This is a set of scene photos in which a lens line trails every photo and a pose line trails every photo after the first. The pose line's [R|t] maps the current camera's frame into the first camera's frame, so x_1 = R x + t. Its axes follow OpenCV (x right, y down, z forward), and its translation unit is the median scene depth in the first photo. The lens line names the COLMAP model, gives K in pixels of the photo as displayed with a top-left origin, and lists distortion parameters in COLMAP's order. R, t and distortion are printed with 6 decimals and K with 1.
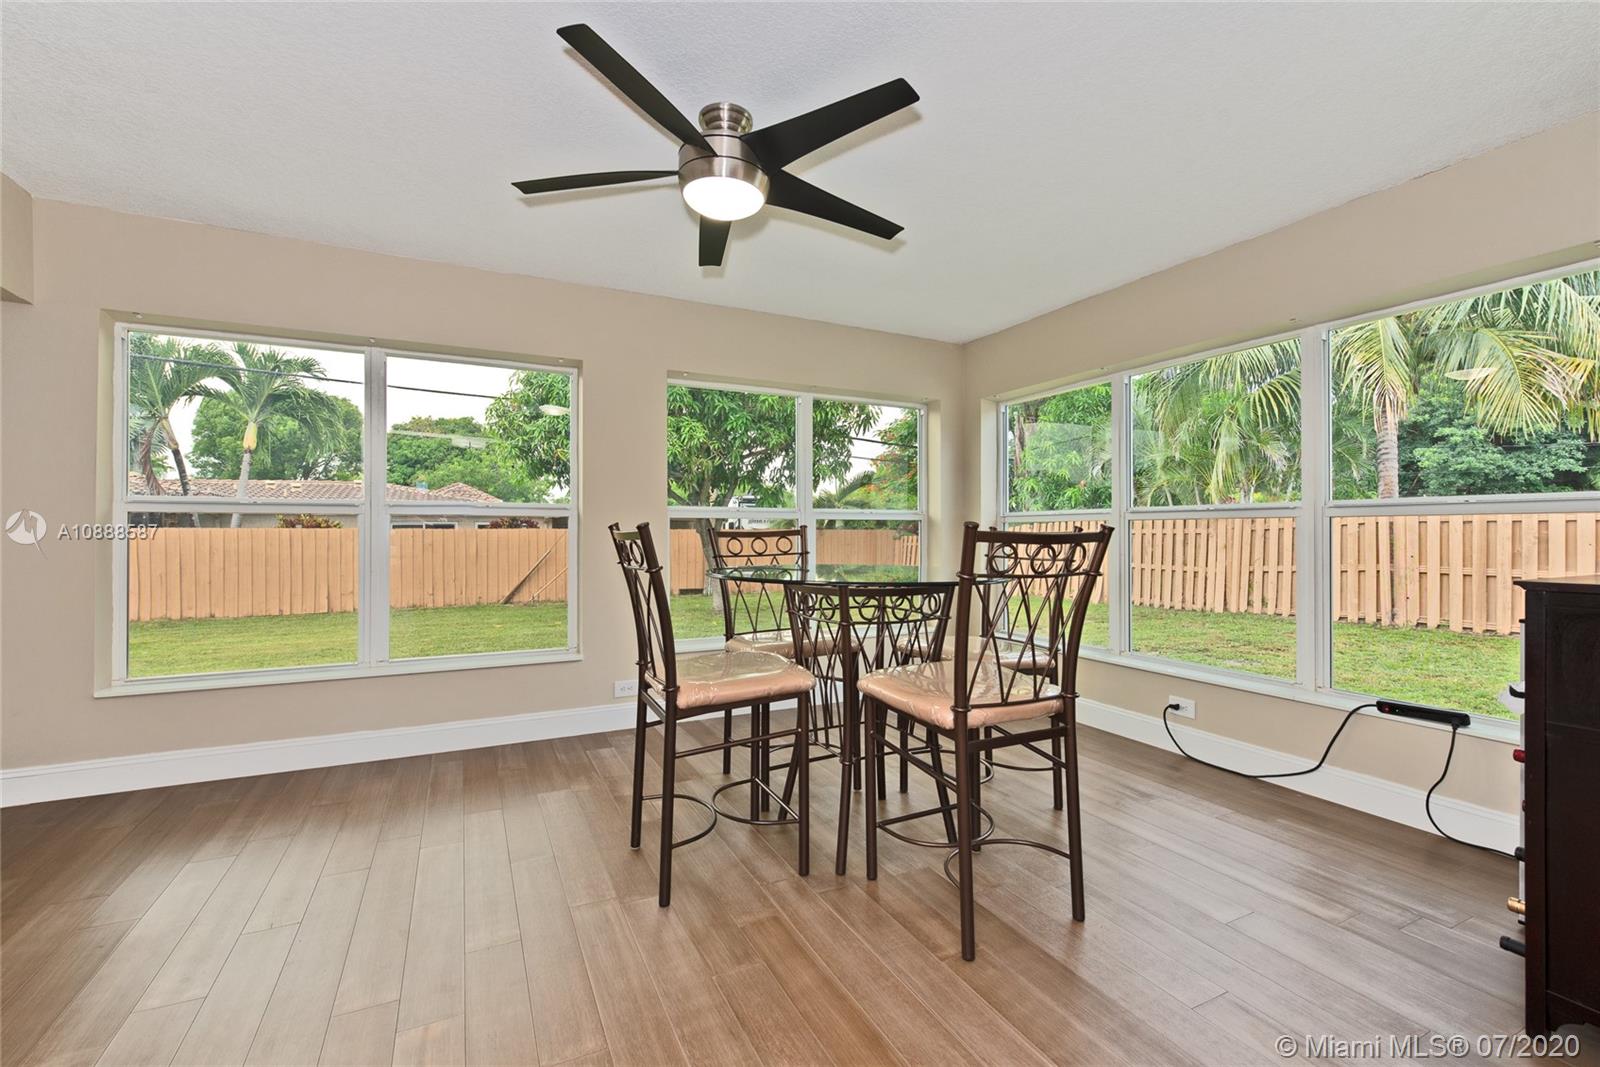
lens RADIAL K [[671.2, 0, 800.5], [0, 671.2, 533.2], [0, 0, 1]] dist [-0.001024, -0.000099]
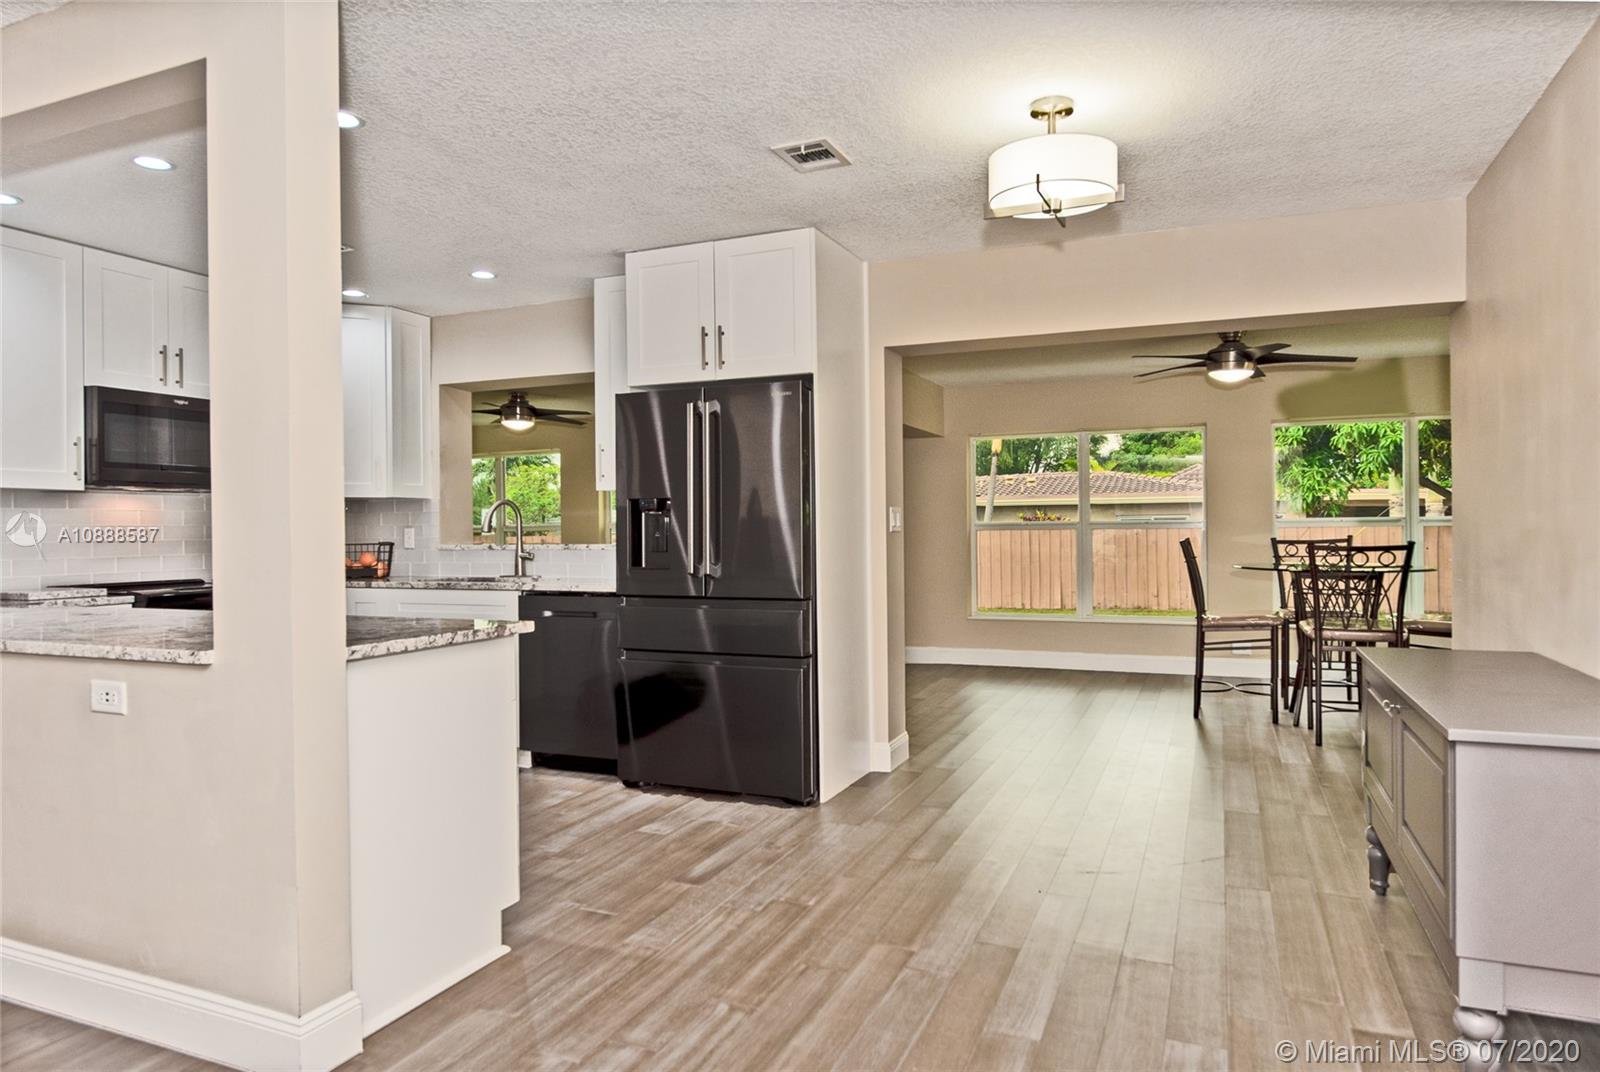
lens RADIAL K [[989.4, 0, 798.8], [0, 989.4, 531.2], [0, 0, 1]] dist [-0.000416, -0.000178]
pose [[0.643675, -0.005807, -0.765277, 0.895347], [0.012258, 0.999921, 0.002723, -0.042182], [0.765201, -0.011133, 0.643696, -1.278599]]
